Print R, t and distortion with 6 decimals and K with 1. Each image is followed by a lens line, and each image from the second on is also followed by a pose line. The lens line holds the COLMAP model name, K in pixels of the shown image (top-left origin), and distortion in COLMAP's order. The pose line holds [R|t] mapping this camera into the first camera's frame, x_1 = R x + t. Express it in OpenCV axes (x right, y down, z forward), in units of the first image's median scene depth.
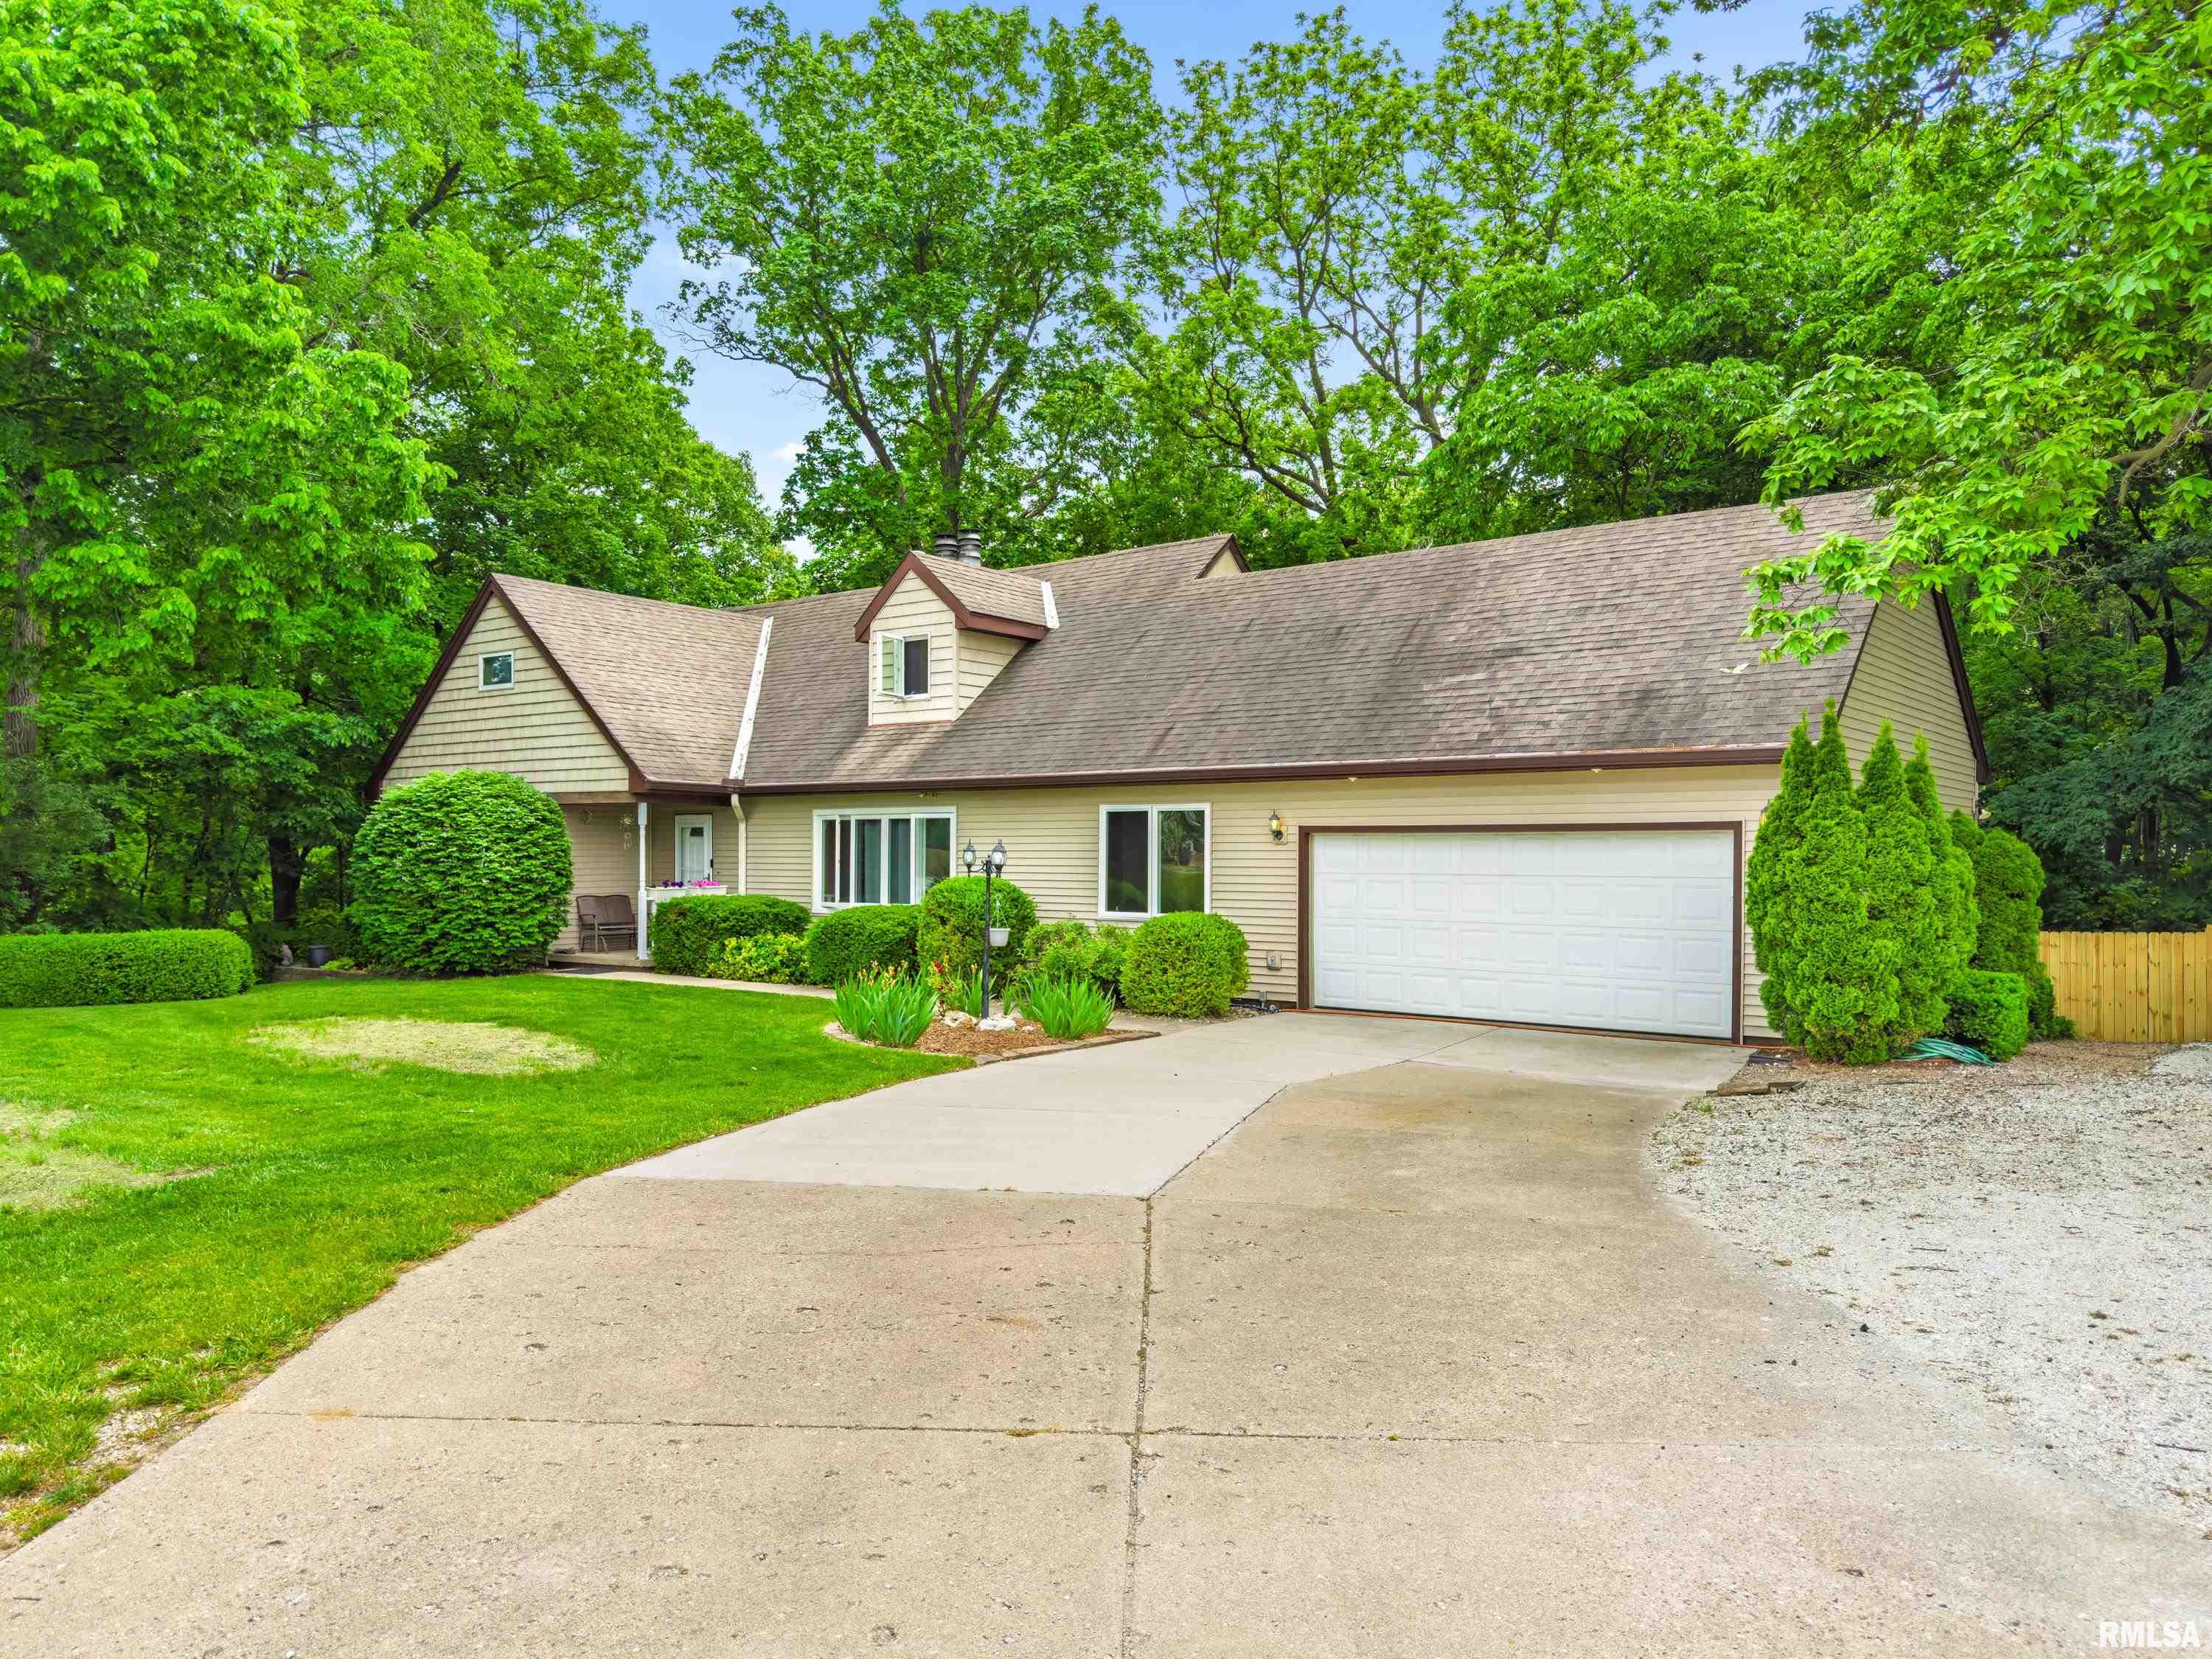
lens RADIAL K [[1666.0, 0, 1095.2], [0, 1666.0, 841.3], [0, 0, 1]] dist [0.039918, -0.001358]
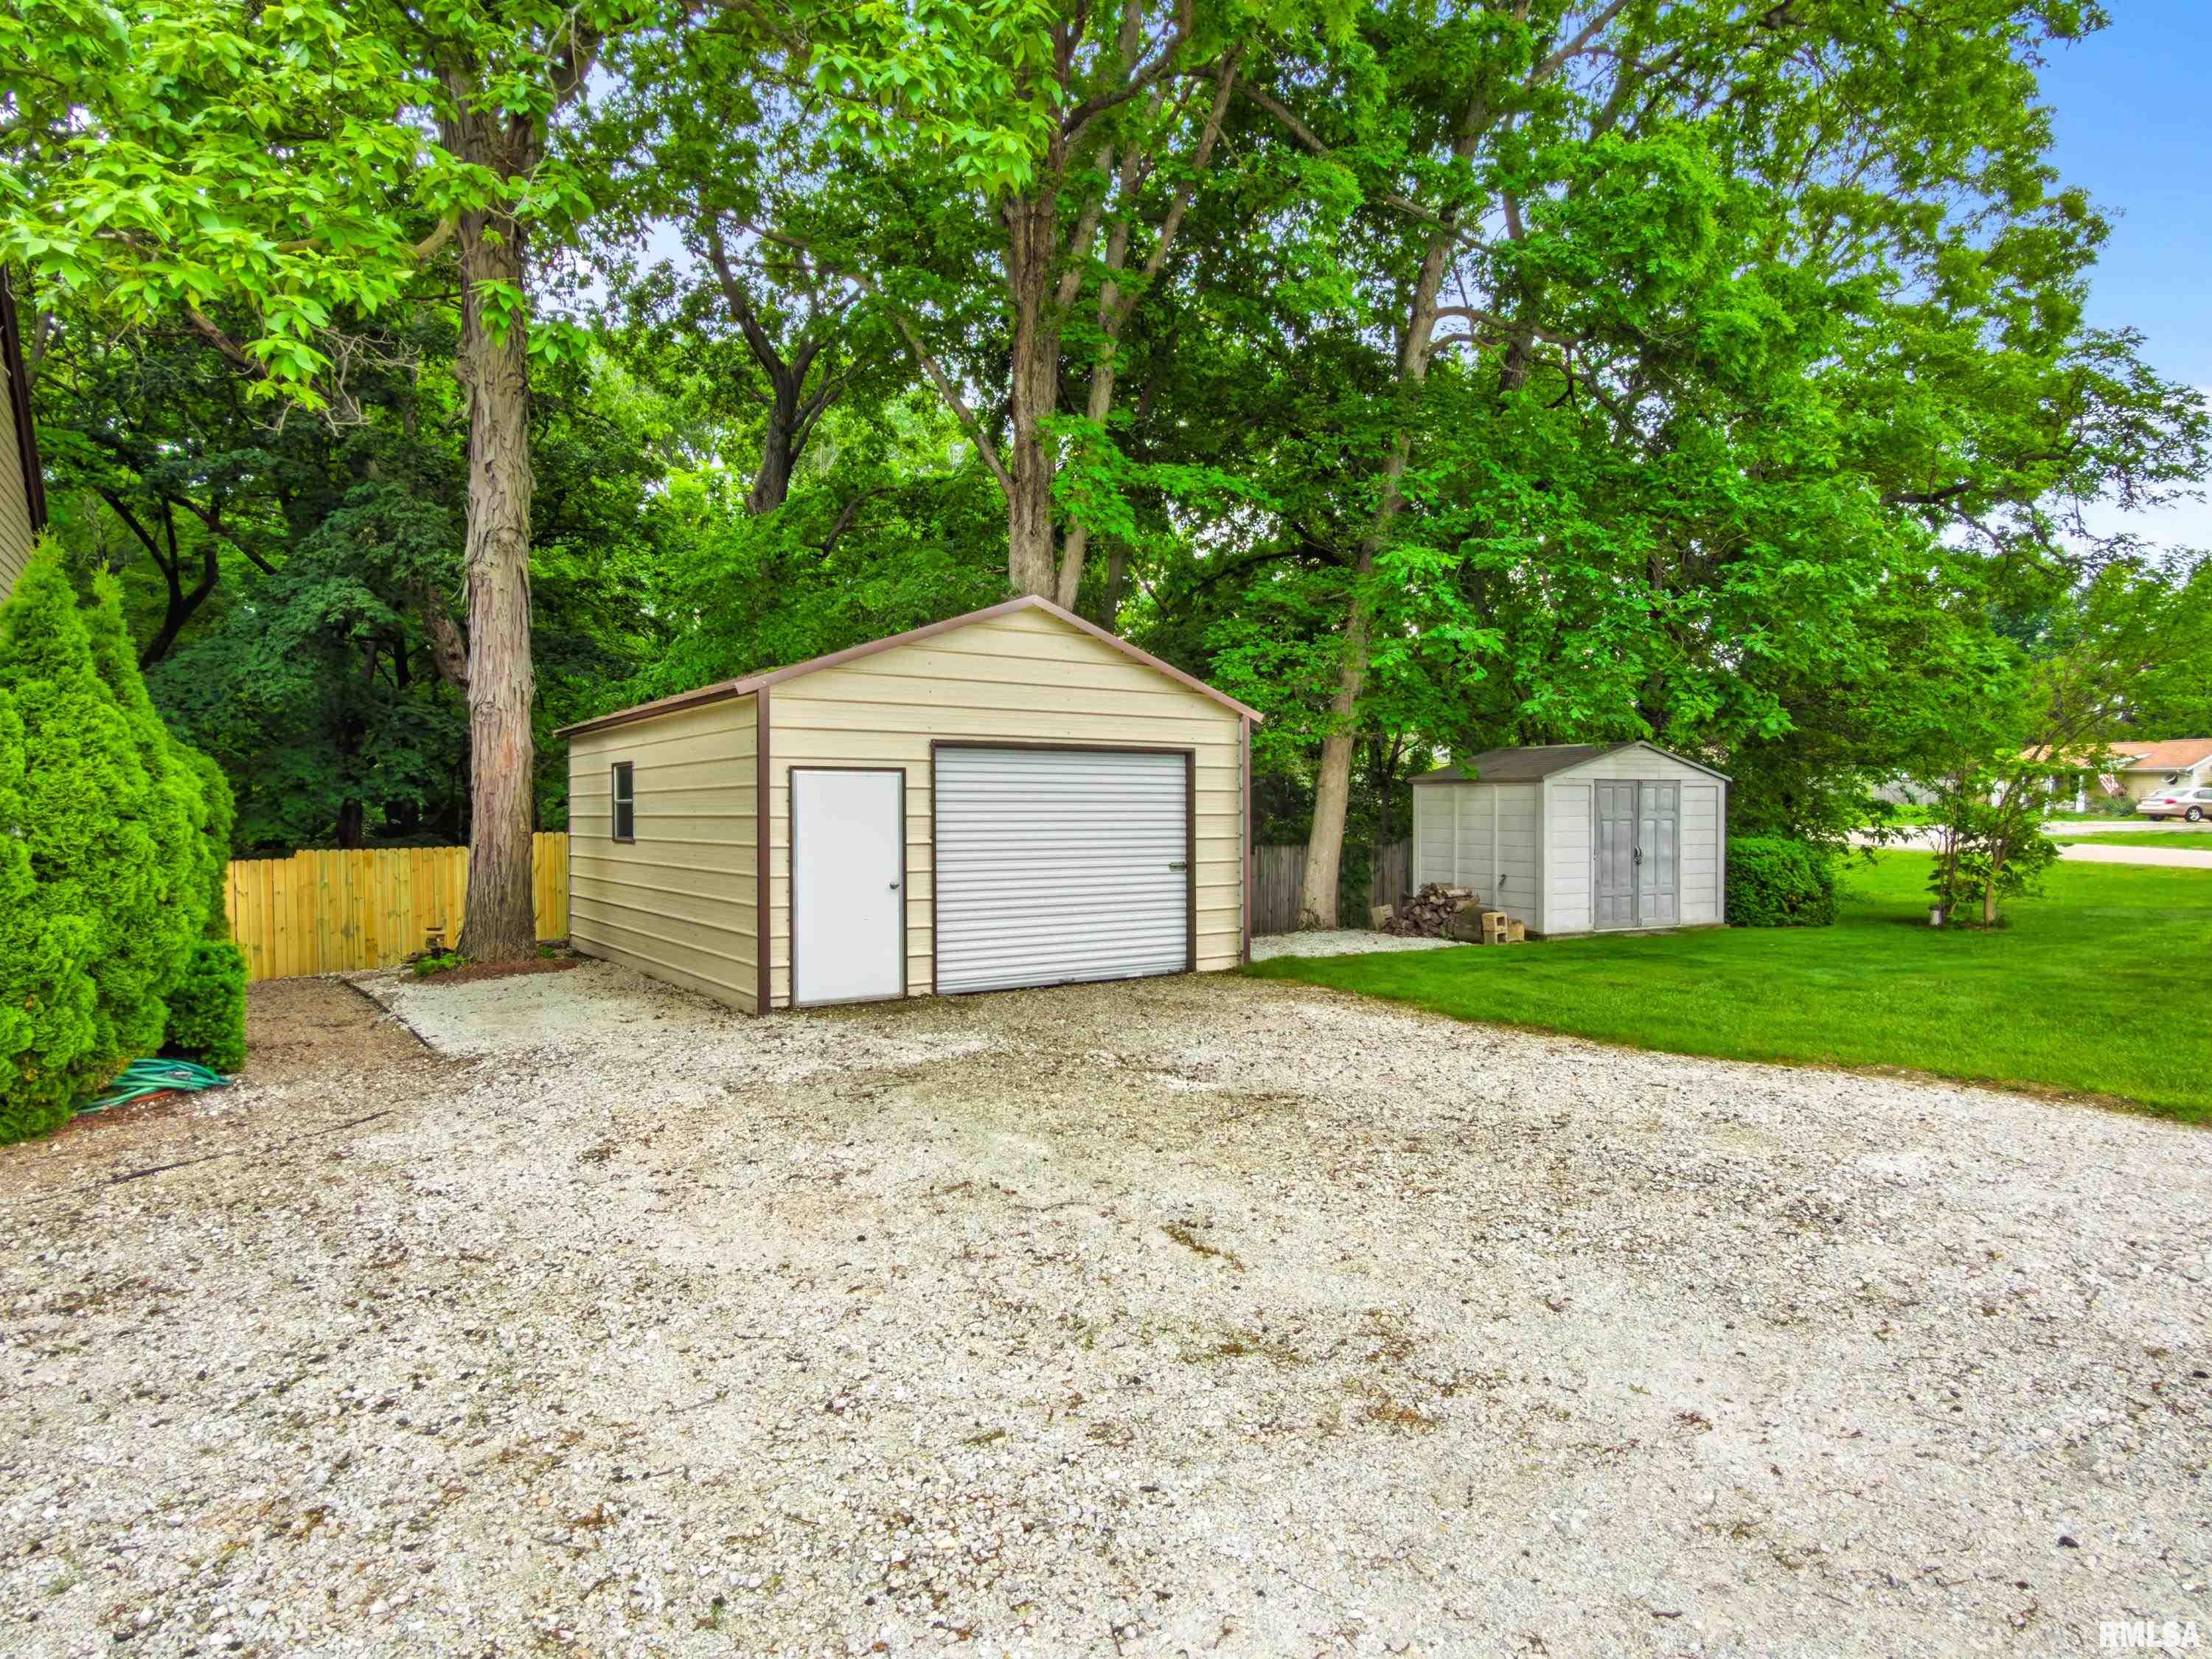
lens RADIAL K [[1251.3, 0, 1104.3], [0, 1251.3, 837.0], [0, 0, 1]] dist [-0.002800, -0.000576]
pose [[0.302486, -0.034879, 0.952516, 0.141535], [-0.012045, 0.999111, 0.040410, 0.008520], [-0.953078, -0.023697, 0.301796, 0.441106]]
